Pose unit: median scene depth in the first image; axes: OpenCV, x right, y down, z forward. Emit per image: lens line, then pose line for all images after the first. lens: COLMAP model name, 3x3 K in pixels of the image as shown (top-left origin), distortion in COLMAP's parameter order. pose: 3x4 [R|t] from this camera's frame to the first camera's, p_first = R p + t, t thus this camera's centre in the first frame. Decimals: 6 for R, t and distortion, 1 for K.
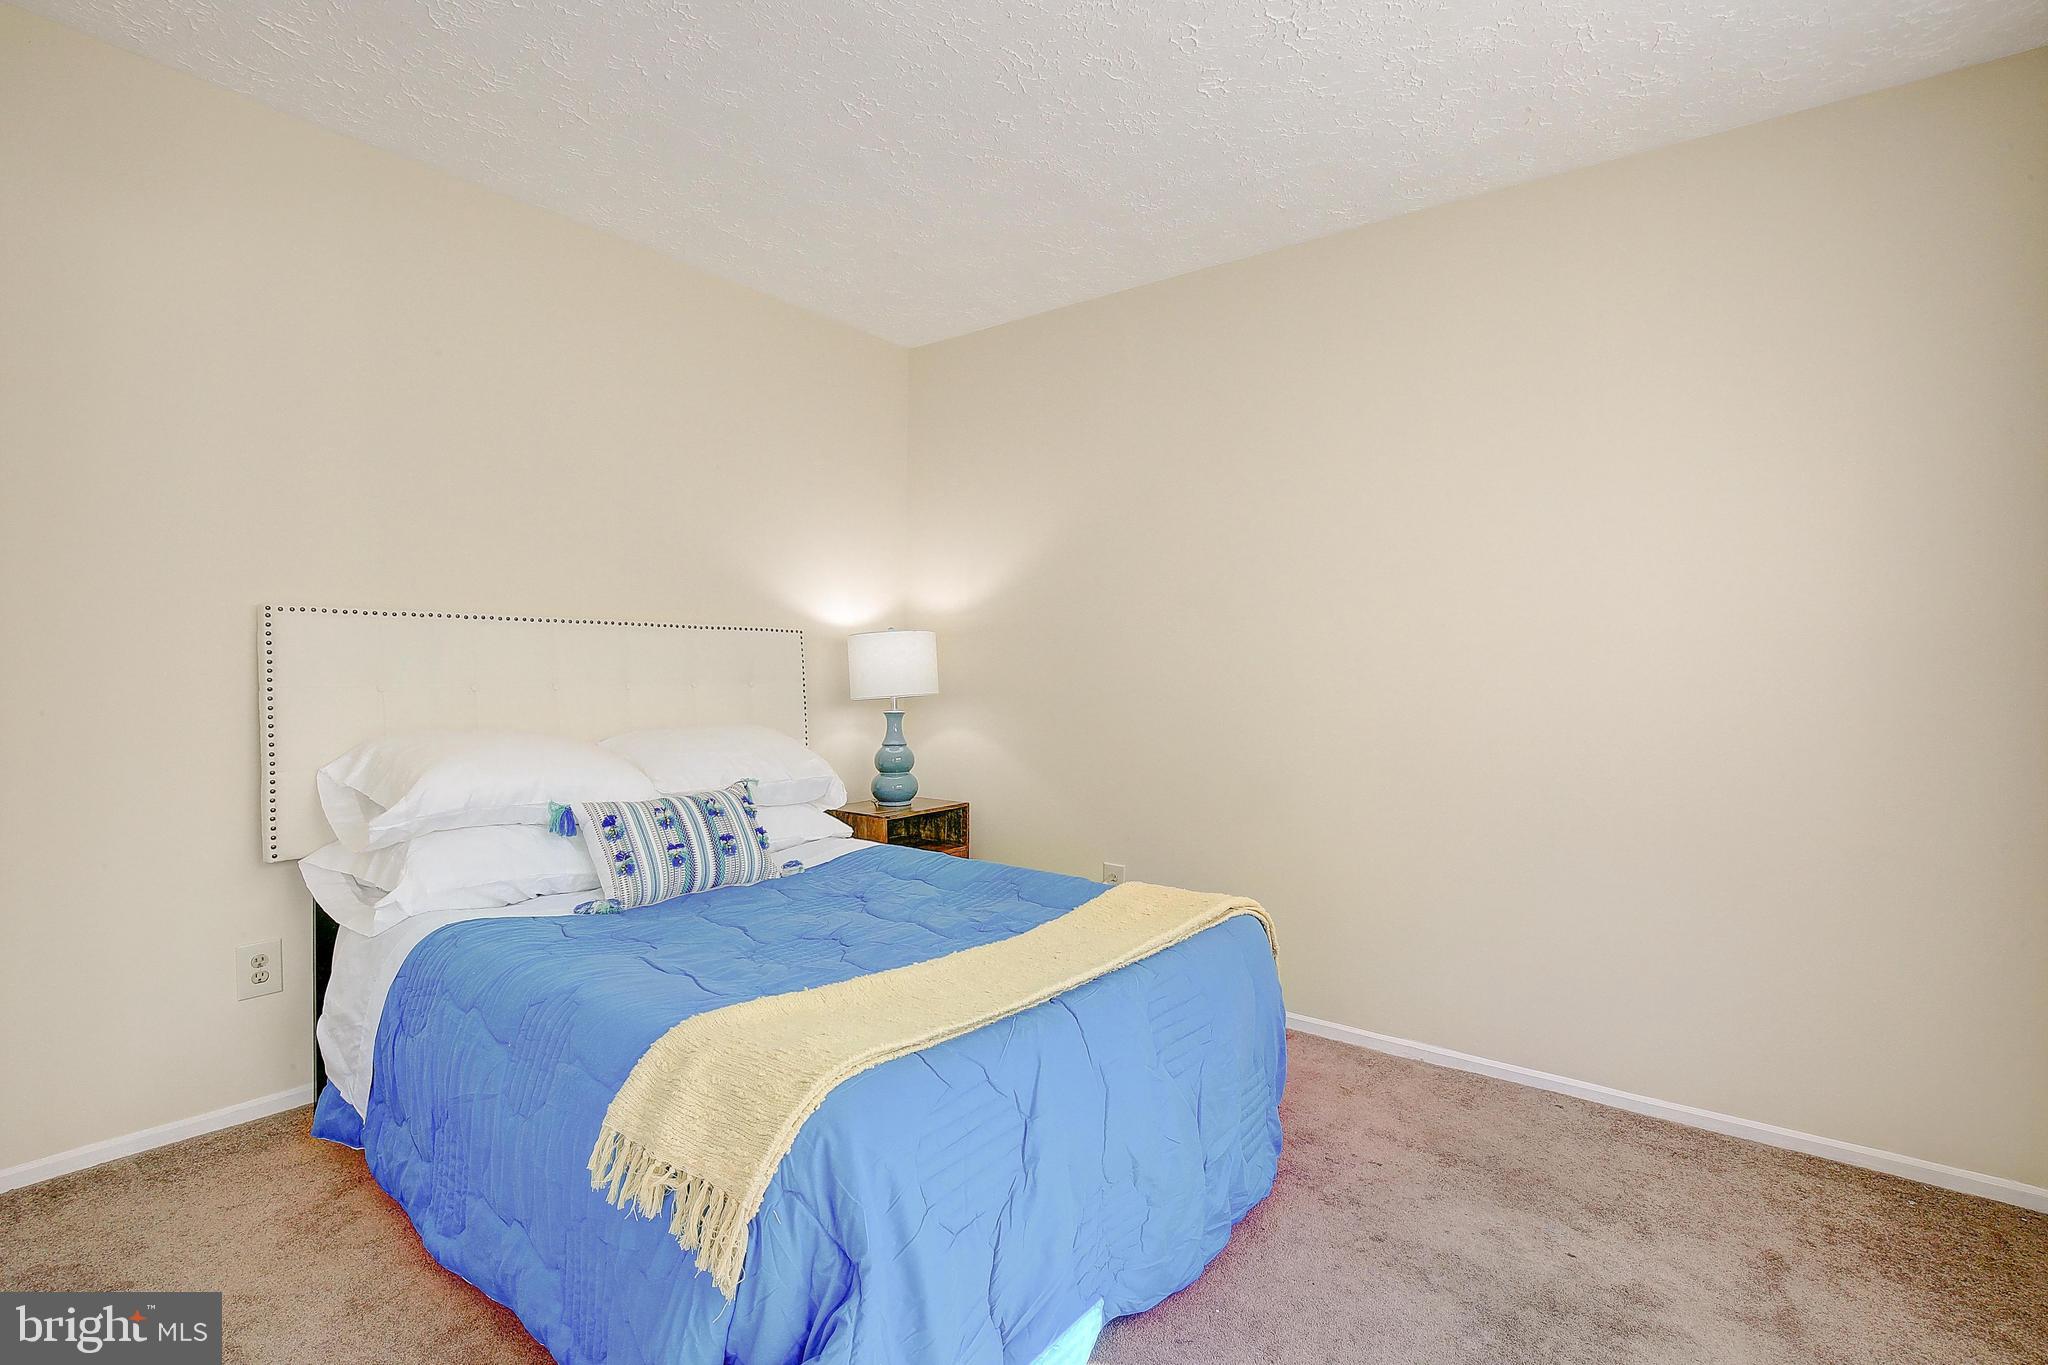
lens RADIAL K [[949.0, 0, 1035.4], [0, 949.0, 677.5], [0, 0, 1]] dist [-0.021612, 0.001958]
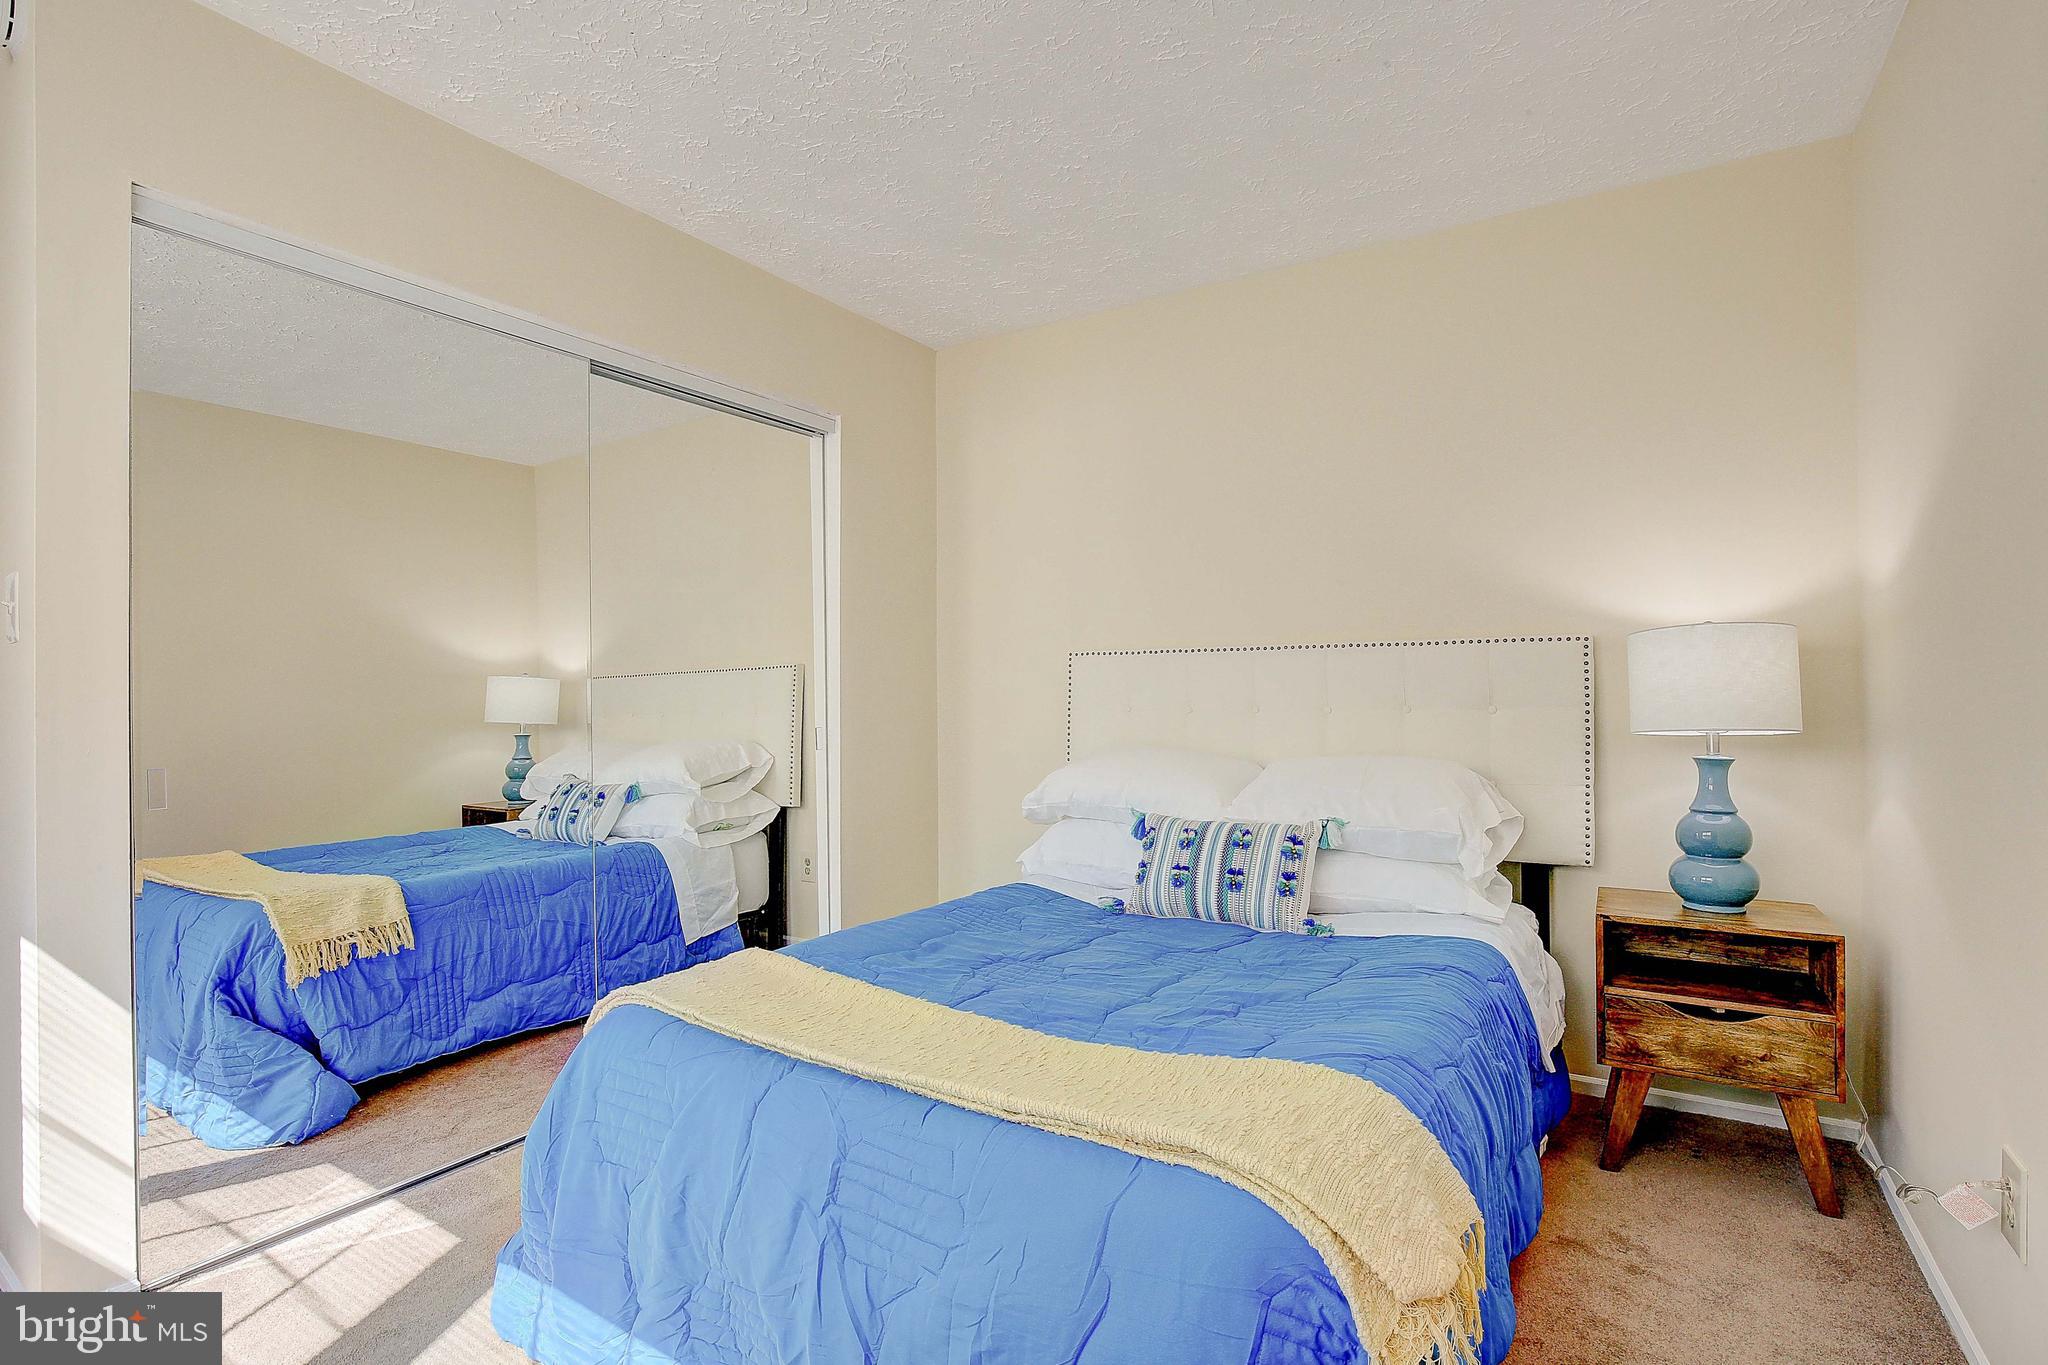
lens RADIAL K [[949.0, 0, 1036.5], [0, 949.0, 691.6], [0, 0, 1]] dist [-0.021612, 0.001958]
pose [[0.091286, -0.002675, -0.995821, 0.599073], [0.003451, 0.999991, -0.002370, -0.010415], [0.995819, -0.003220, 0.091294, 0.713318]]
